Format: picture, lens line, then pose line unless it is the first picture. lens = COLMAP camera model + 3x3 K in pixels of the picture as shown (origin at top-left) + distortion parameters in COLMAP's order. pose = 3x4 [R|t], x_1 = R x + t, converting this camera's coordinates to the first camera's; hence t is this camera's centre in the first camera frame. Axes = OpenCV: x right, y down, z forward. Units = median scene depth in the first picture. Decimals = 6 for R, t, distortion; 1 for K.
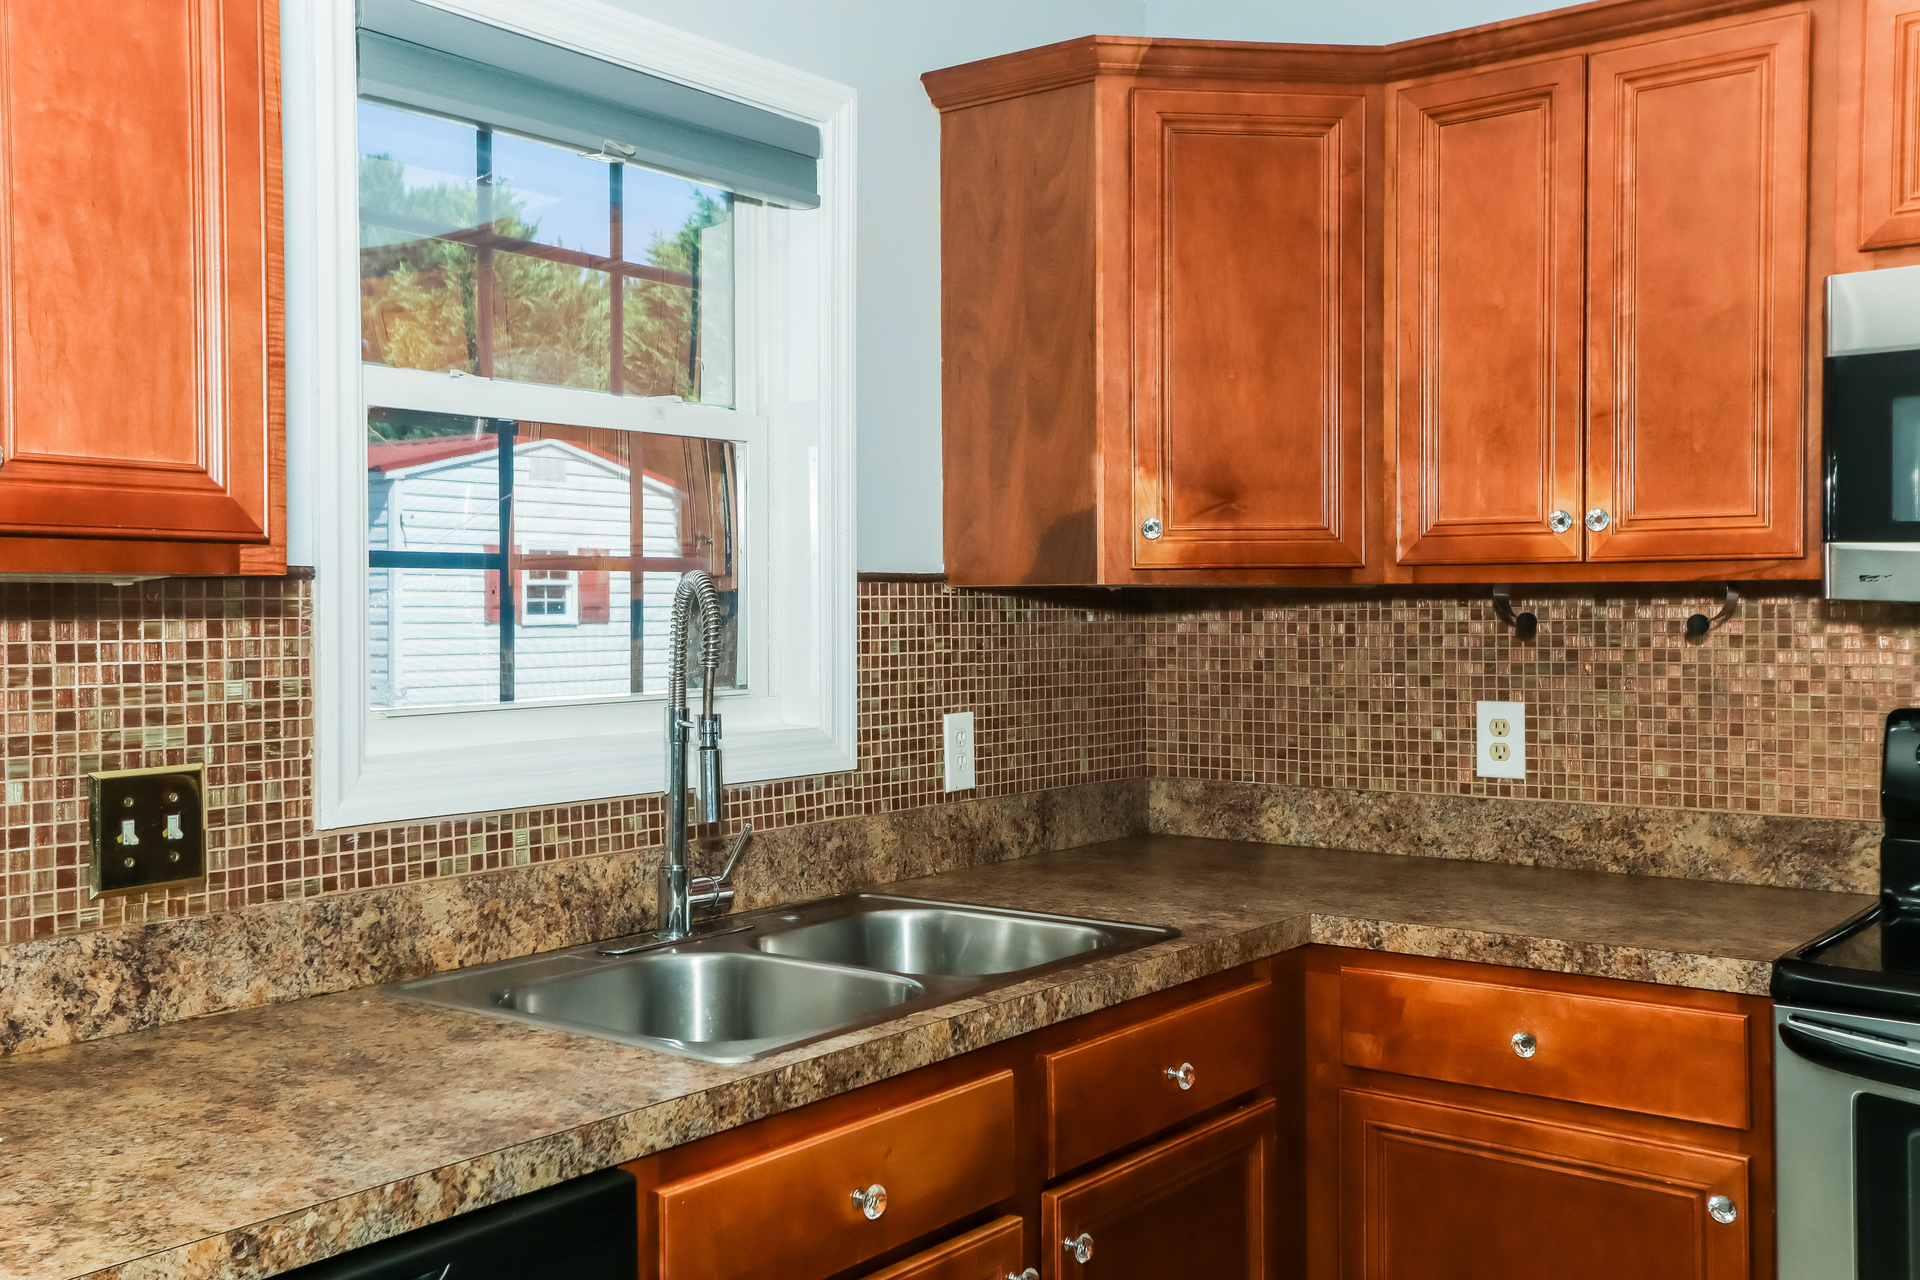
lens RADIAL K [[1875.9, 0, 960.0], [0, 1875.9, 640.0], [0, 0, 1]] dist [0.003396, 0.112302]
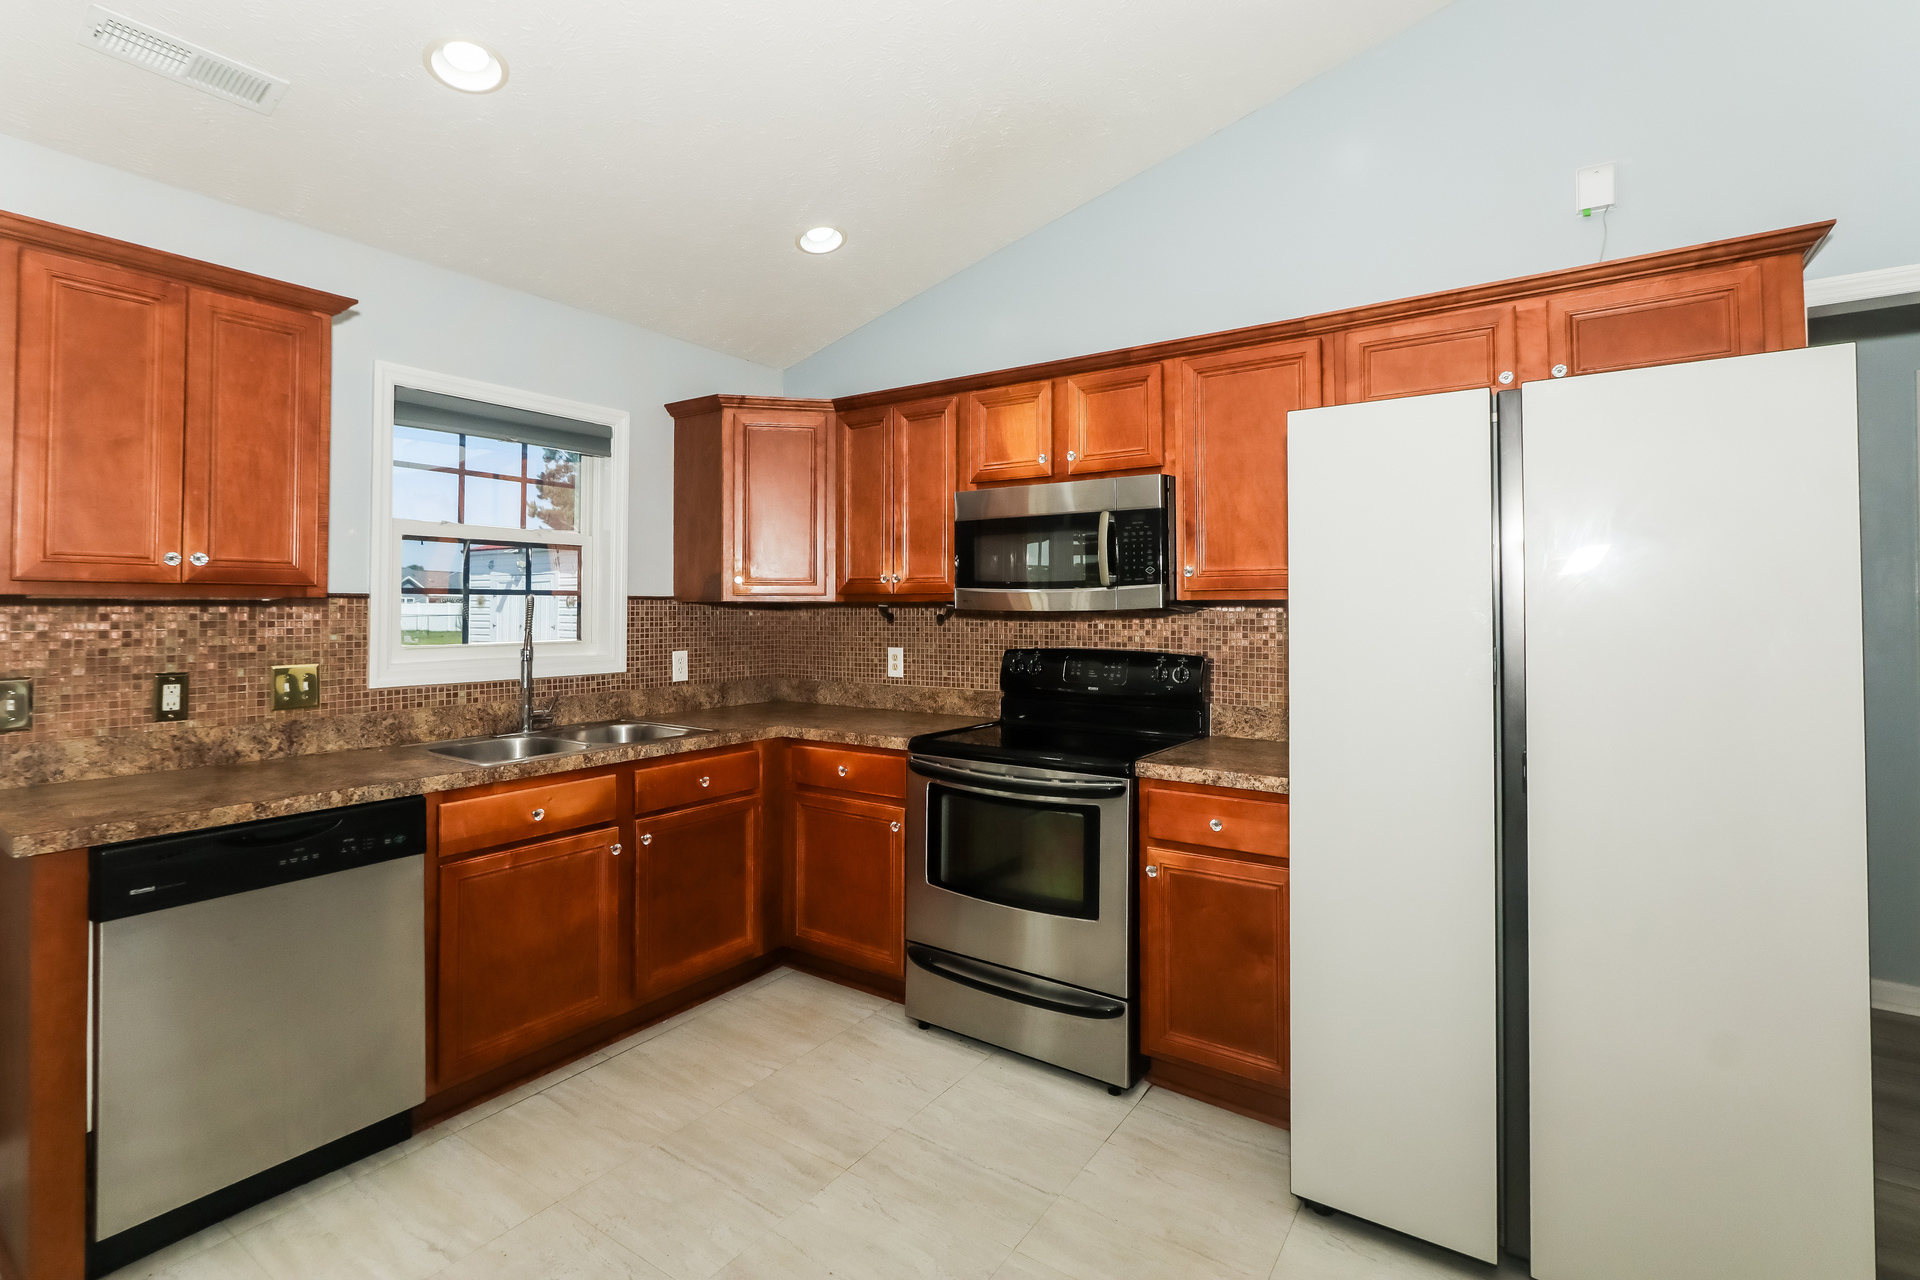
lens RADIAL K [[920.4, 0, 954.5], [0, 920.4, 596.9], [0, 0, 1]] dist [0.000397, 0.000548]
pose [[0.999181, 0.006009, 0.040026, 0.421896], [-0.004733, 0.999480, -0.031907, 0.004564], [-0.040197, 0.031692, 0.998689, -0.355877]]
